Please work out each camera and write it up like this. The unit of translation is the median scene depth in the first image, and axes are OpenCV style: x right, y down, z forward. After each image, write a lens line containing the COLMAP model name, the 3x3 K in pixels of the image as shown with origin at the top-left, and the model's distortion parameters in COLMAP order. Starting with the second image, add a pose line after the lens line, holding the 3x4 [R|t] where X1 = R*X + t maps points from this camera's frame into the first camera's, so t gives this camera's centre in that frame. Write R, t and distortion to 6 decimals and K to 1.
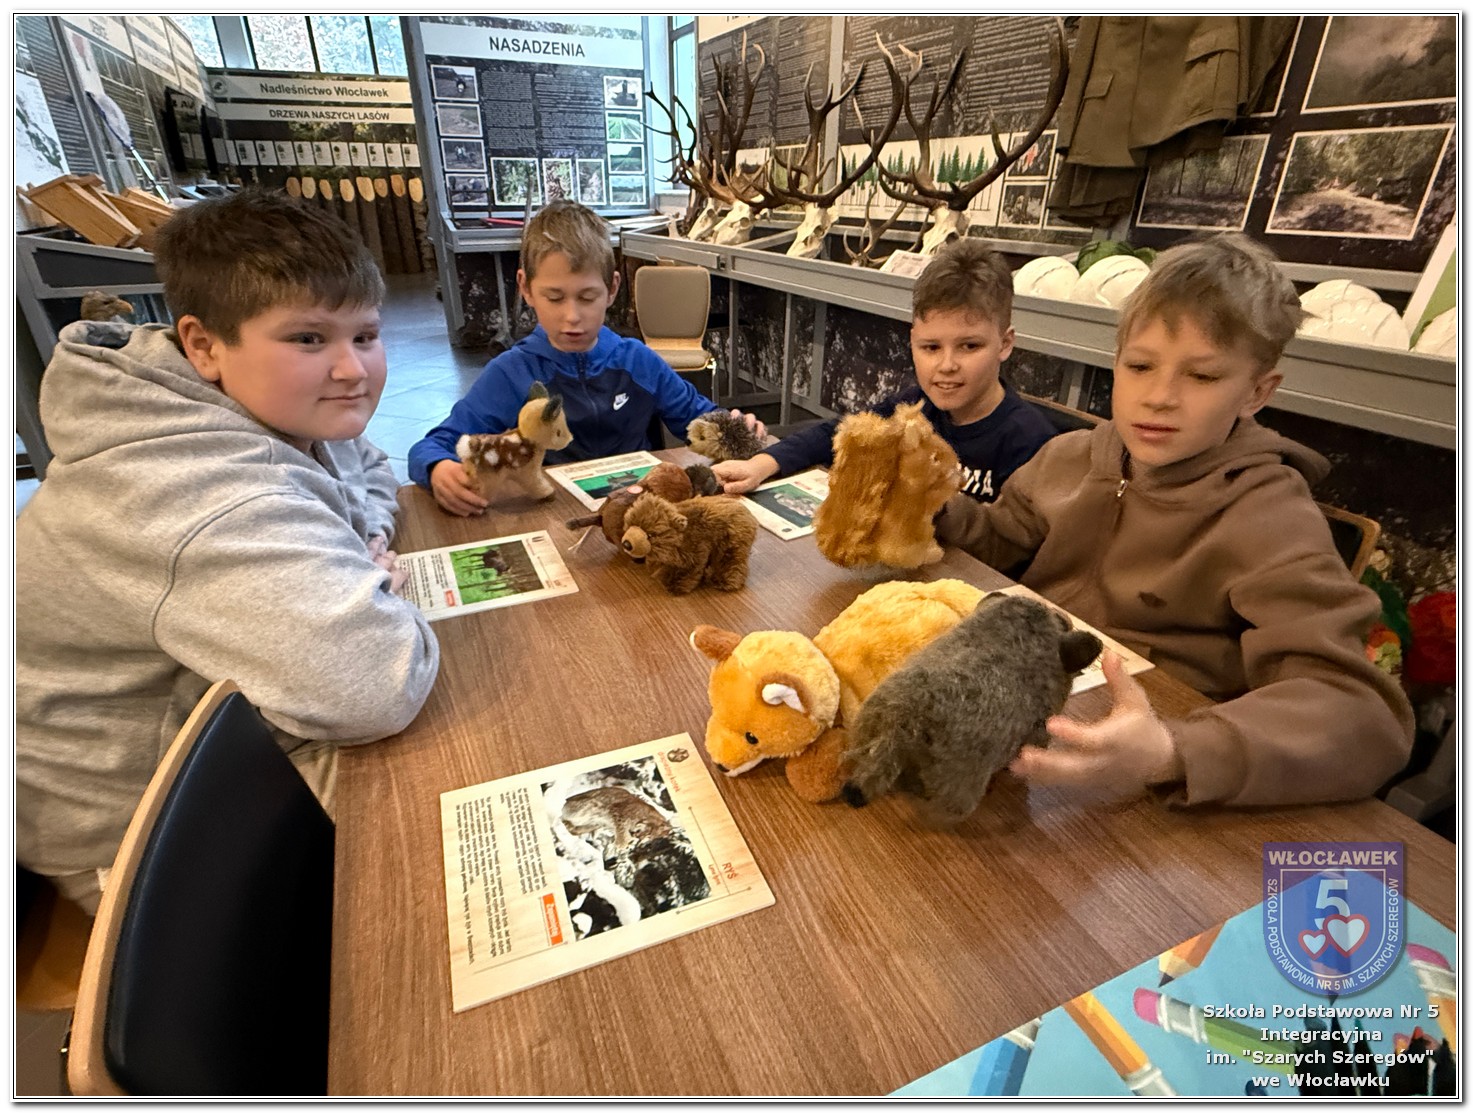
lens RADIAL K [[763.3, 0, 735.2], [0, 763.3, 562.0], [0, 0, 1]] dist [0.003850, -0.000262]
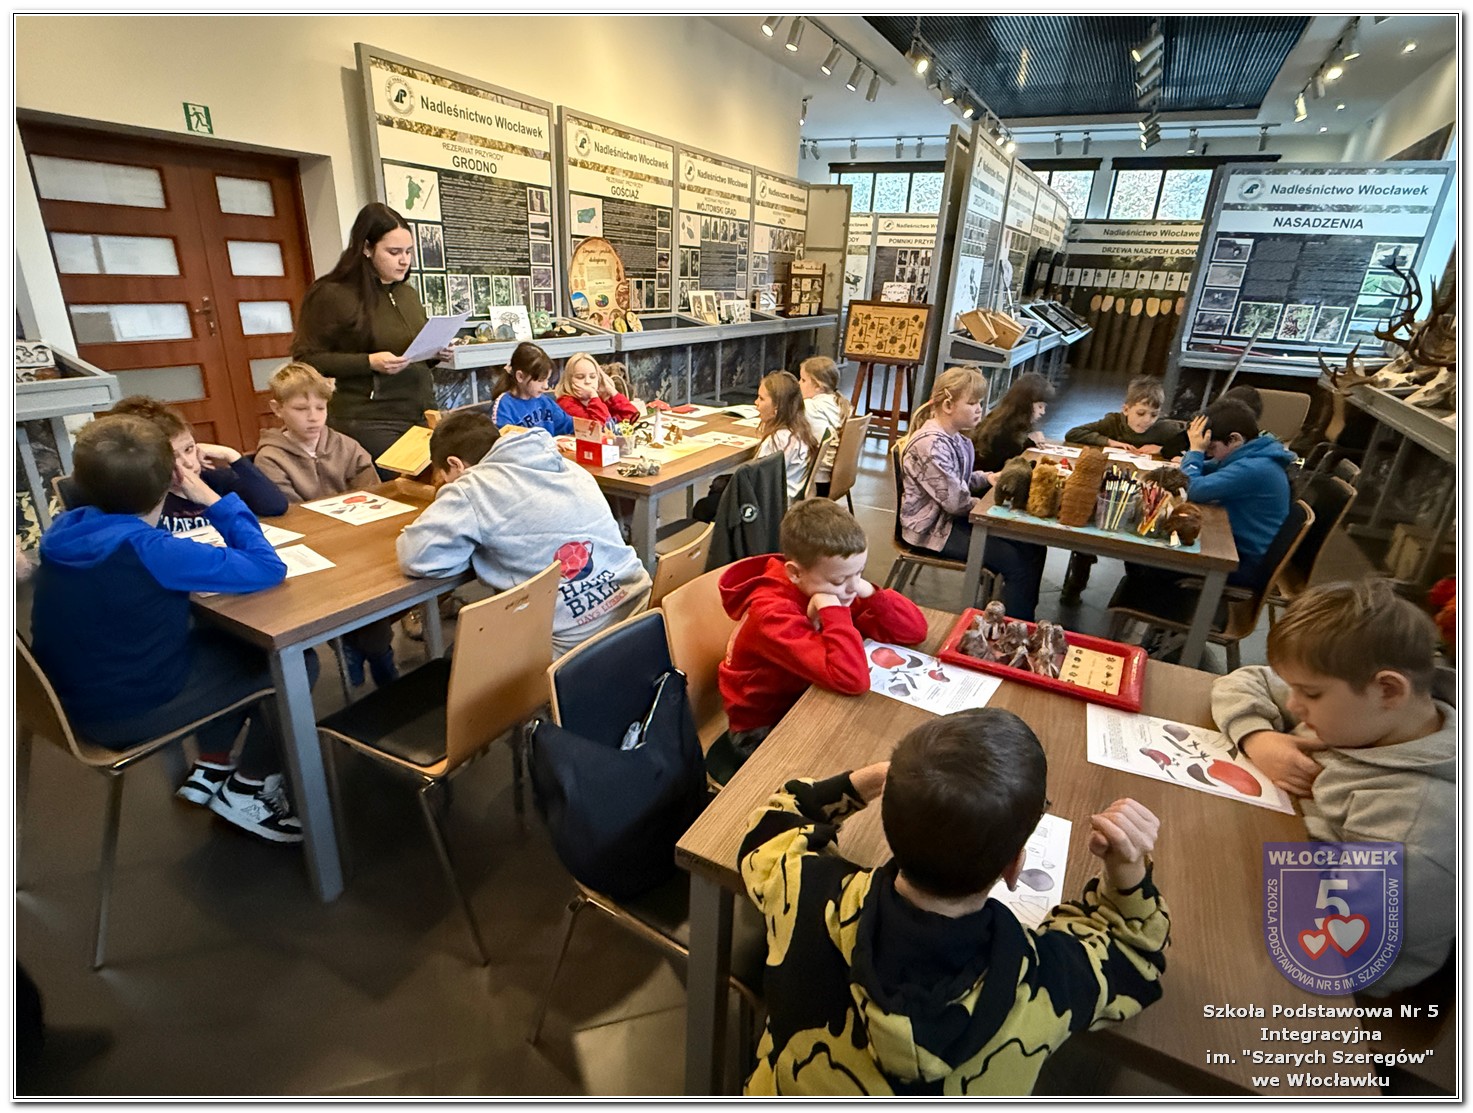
lens RADIAL K [[763.3, 0, 734.9], [0, 763.3, 558.5], [0, 0, 1]] dist [0.003850, -0.000262]
pose [[0.612187, 0.311342, -0.726838, 0.224690], [-0.393522, 0.917259, 0.061461, 0.127860], [0.685834, 0.248401, 0.684053, -0.359301]]
